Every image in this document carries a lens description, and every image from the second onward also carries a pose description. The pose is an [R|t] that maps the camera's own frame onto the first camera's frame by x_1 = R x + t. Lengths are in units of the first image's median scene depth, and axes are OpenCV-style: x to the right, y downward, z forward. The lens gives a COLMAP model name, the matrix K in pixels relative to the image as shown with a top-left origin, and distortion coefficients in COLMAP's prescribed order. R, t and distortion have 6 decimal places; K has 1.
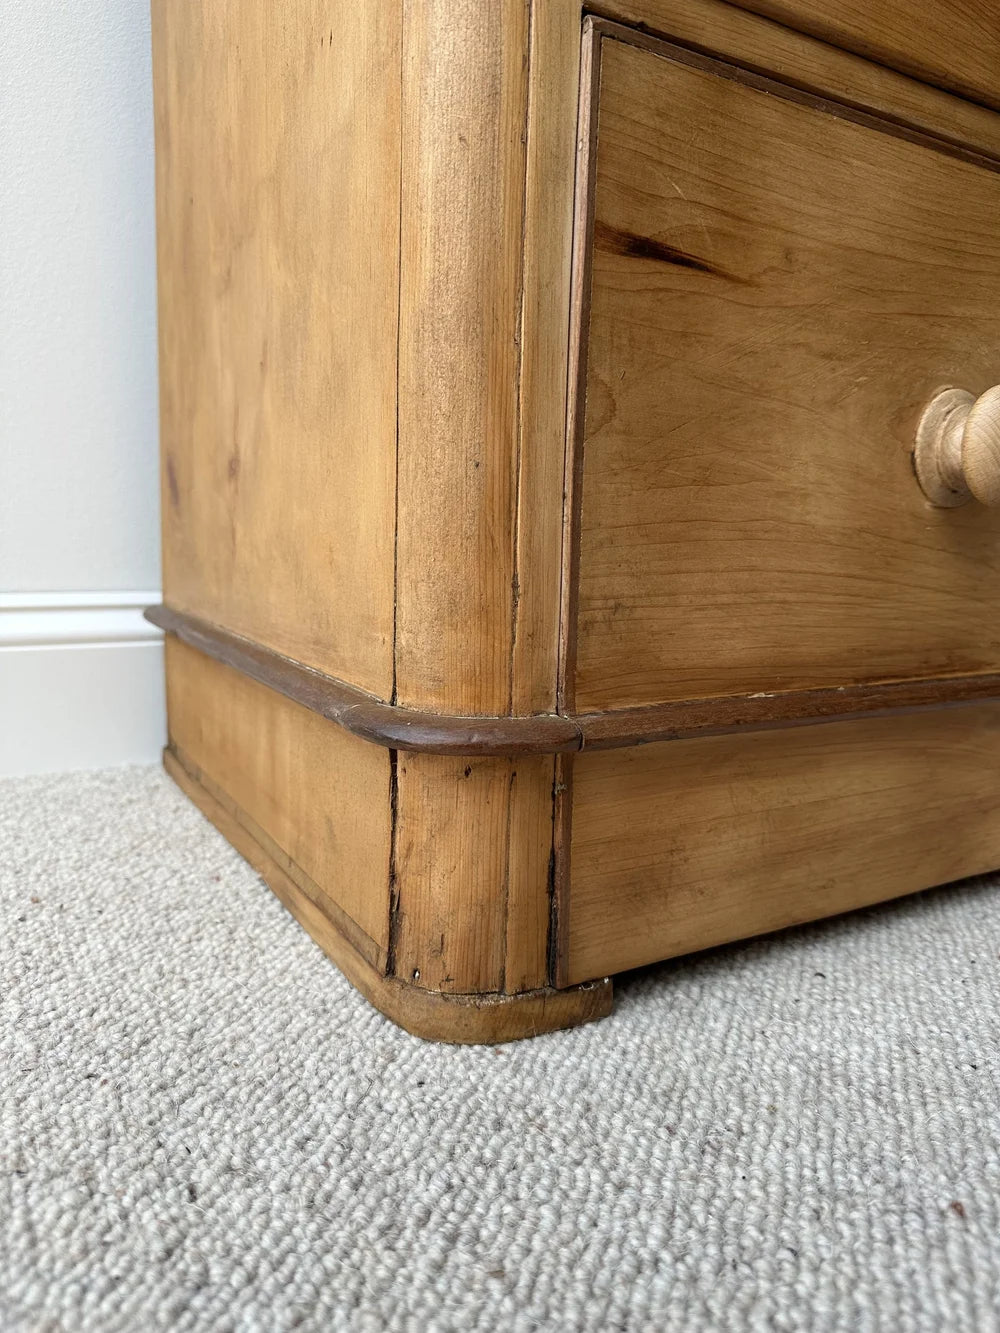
lens RADIAL K [[953.5, 0, 504.8], [0, 953.5, 670.3], [0, 0, 1]] dist [0.040168, -0.068306]
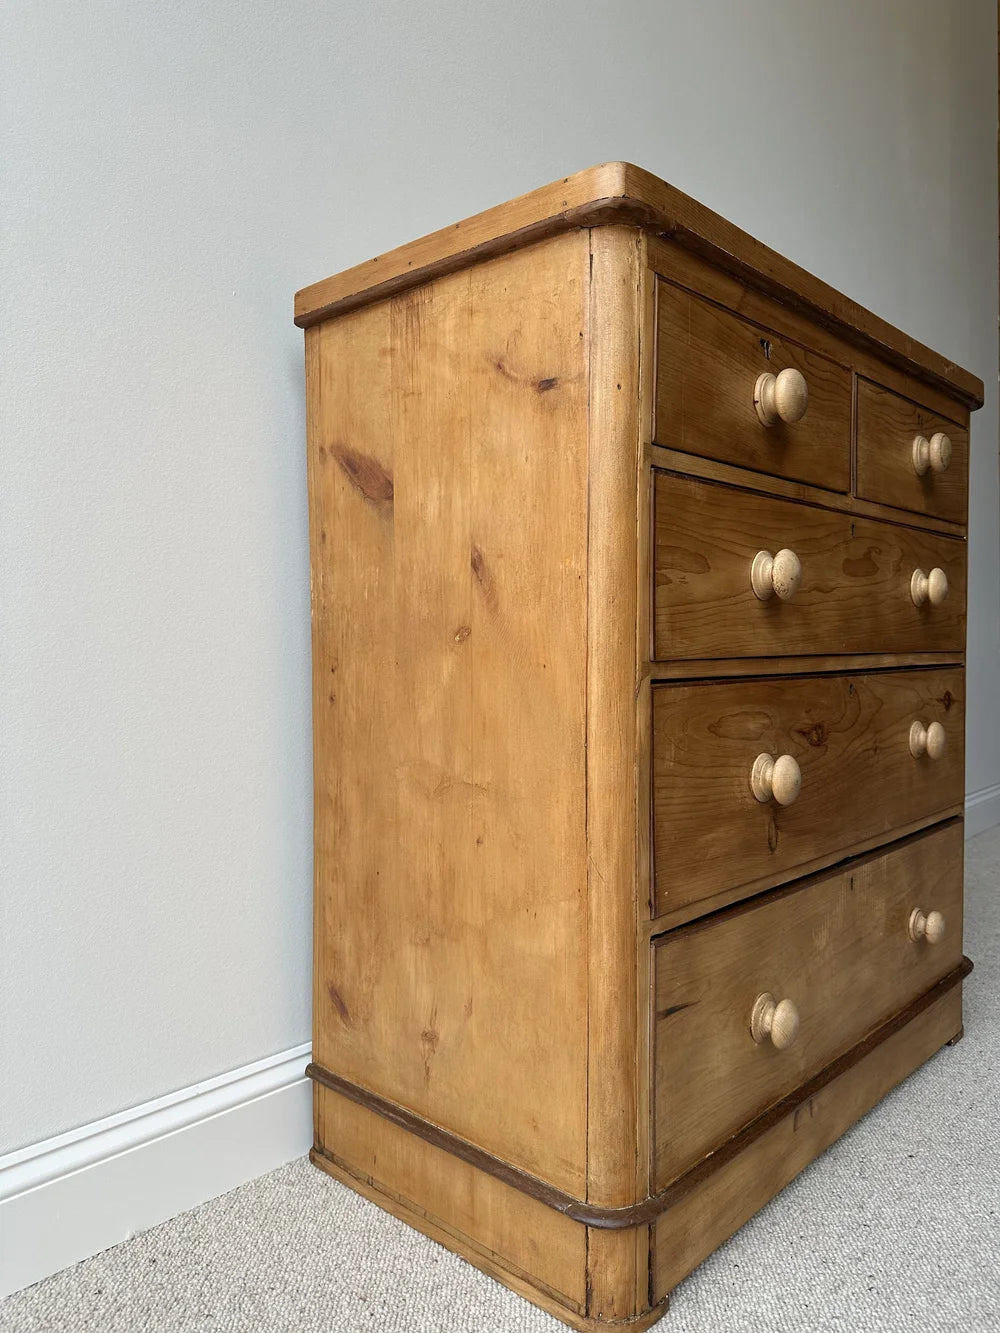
lens RADIAL K [[953.5, 0, 504.8], [0, 953.5, 670.3], [0, 0, 1]] dist [0.040168, -0.068306]
pose [[0.955416, -0.035422, 0.293131, -0.953032], [0.065020, 0.993648, -0.091848, -1.069244], [-0.288015, 0.106812, 0.951650, -1.373550]]
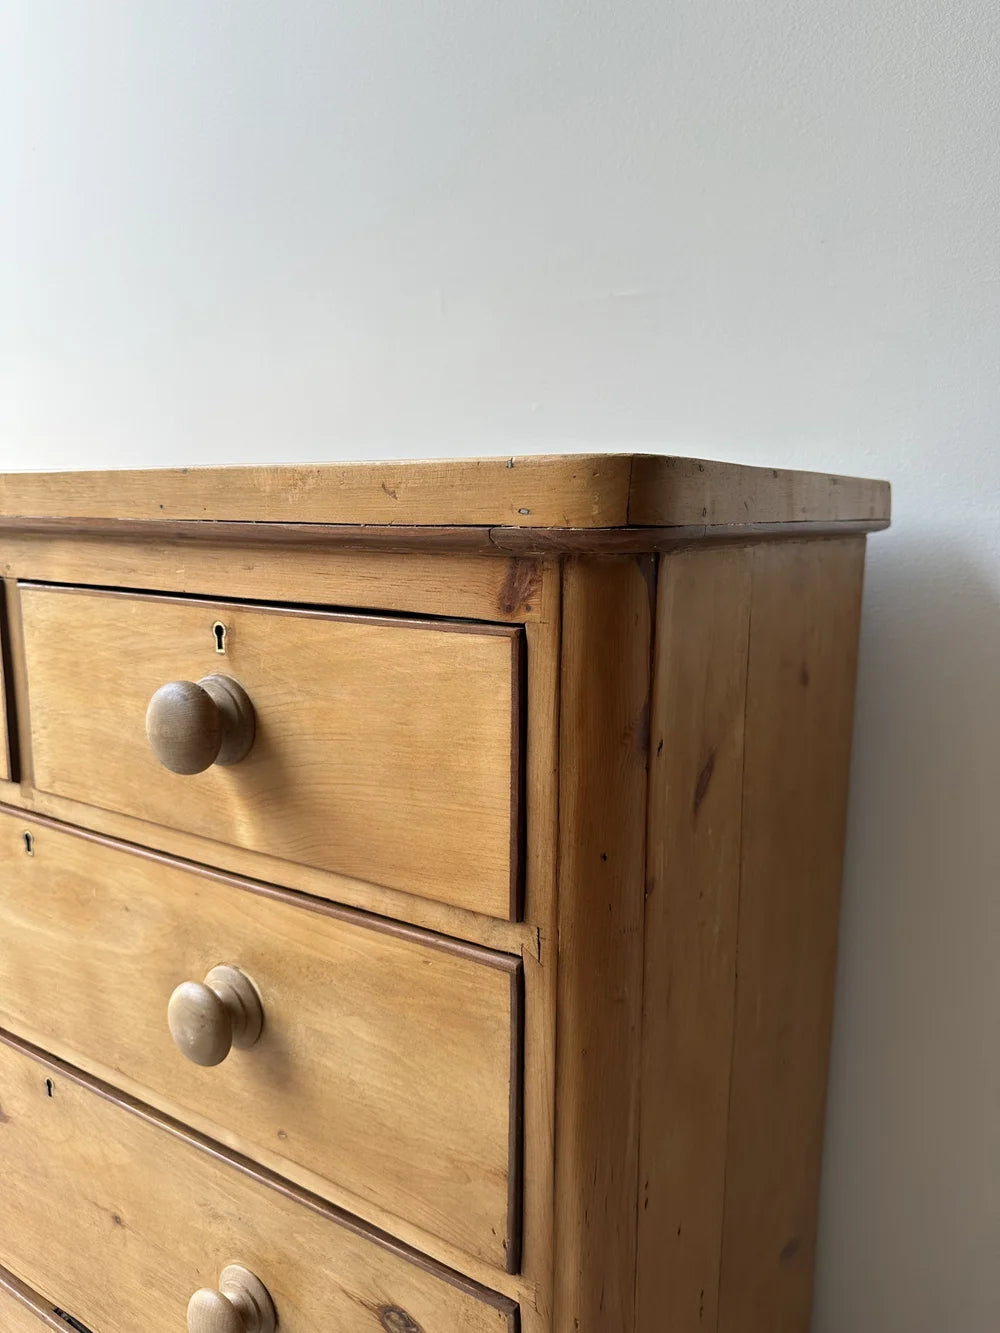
lens RADIAL K [[946.4, 0, 503.9], [0, 946.4, 663.9], [0, 0, 1]] dist [0.100319, -0.174683]
pose [[0.459738, 0.121476, -0.879707, 3.191716], [-0.115913, 0.990334, 0.076175, -2.362472], [0.880457, 0.066949, 0.469375, 1.203104]]
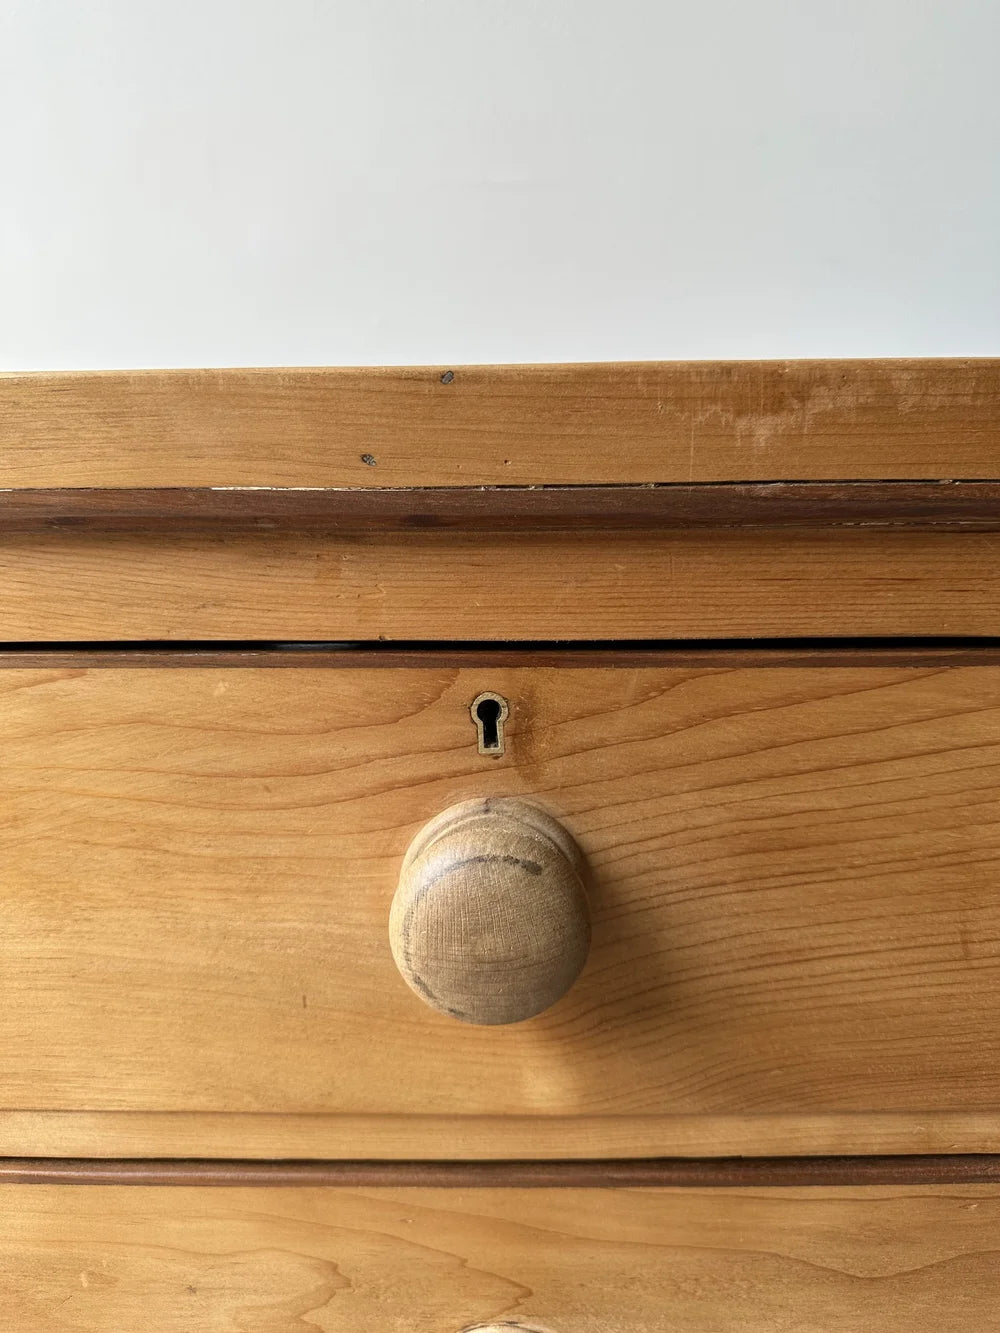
lens RADIAL K [[953.5, 0, 504.8], [0, 953.5, 670.3], [0, 0, 1]] dist [0.040168, -0.068306]
pose [[0.861385, 0.071630, -0.502877, 2.015718], [-0.036857, 0.996211, 0.078768, -2.337283], [0.506614, -0.049315, 0.860762, 0.877203]]
